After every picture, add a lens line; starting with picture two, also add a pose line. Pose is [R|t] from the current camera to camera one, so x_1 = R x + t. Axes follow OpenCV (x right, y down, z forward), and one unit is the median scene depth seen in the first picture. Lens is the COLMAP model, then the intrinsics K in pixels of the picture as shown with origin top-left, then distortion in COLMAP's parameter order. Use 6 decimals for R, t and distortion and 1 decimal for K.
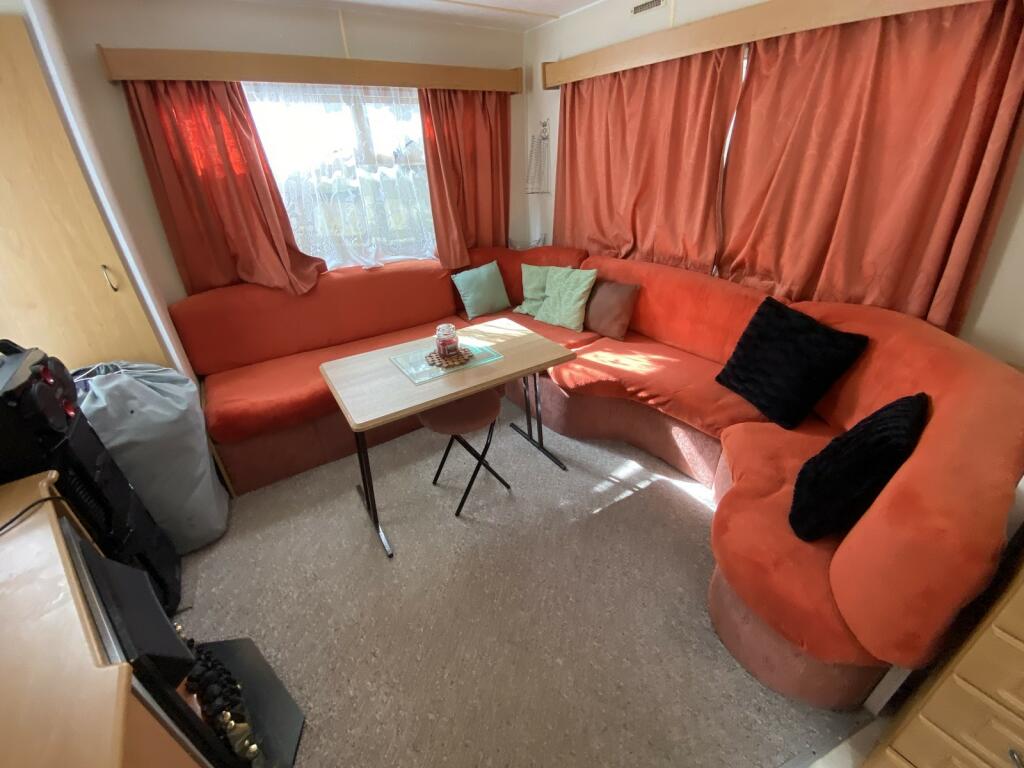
lens RADIAL K [[408.4, 0, 512.0], [0, 408.4, 384.0], [0, 0, 1]] dist [0.016722, -0.028149]
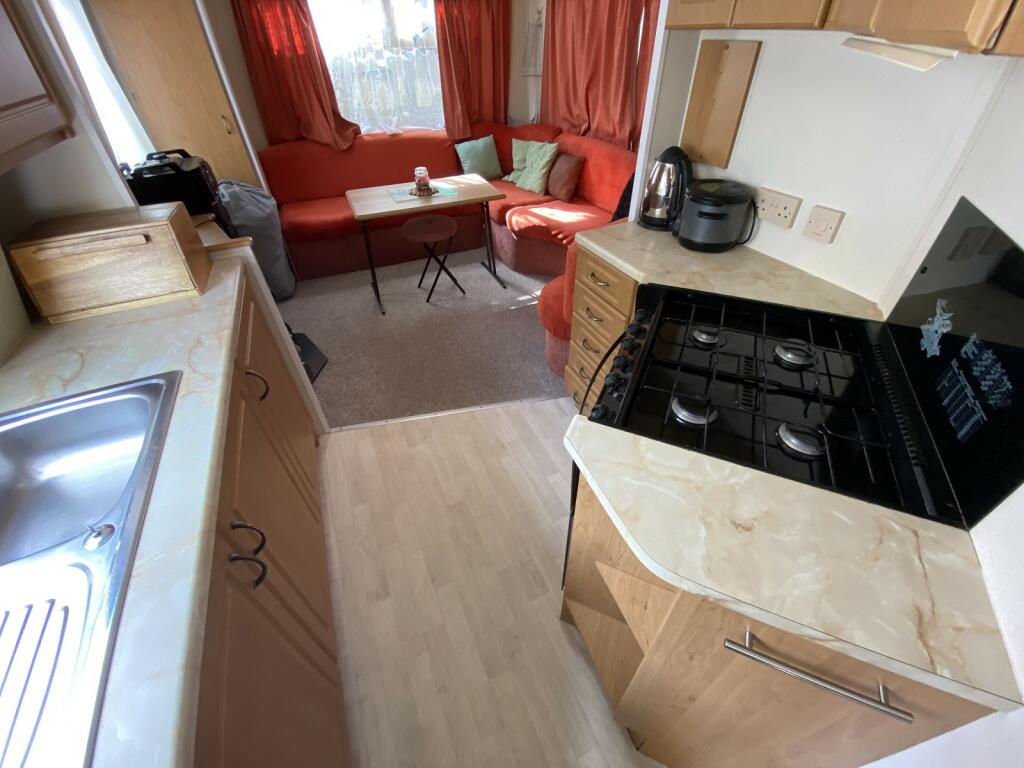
lens RADIAL K [[416.1, 0, 512.0], [0, 416.1, 384.0], [0, 0, 1]] dist [-0.000145, -0.013736]
pose [[0.983770, 0.128151, -0.125591, 0.345199], [-0.099298, 0.971816, 0.213809, 0.200197], [0.149451, -0.197868, 0.968769, -0.459307]]
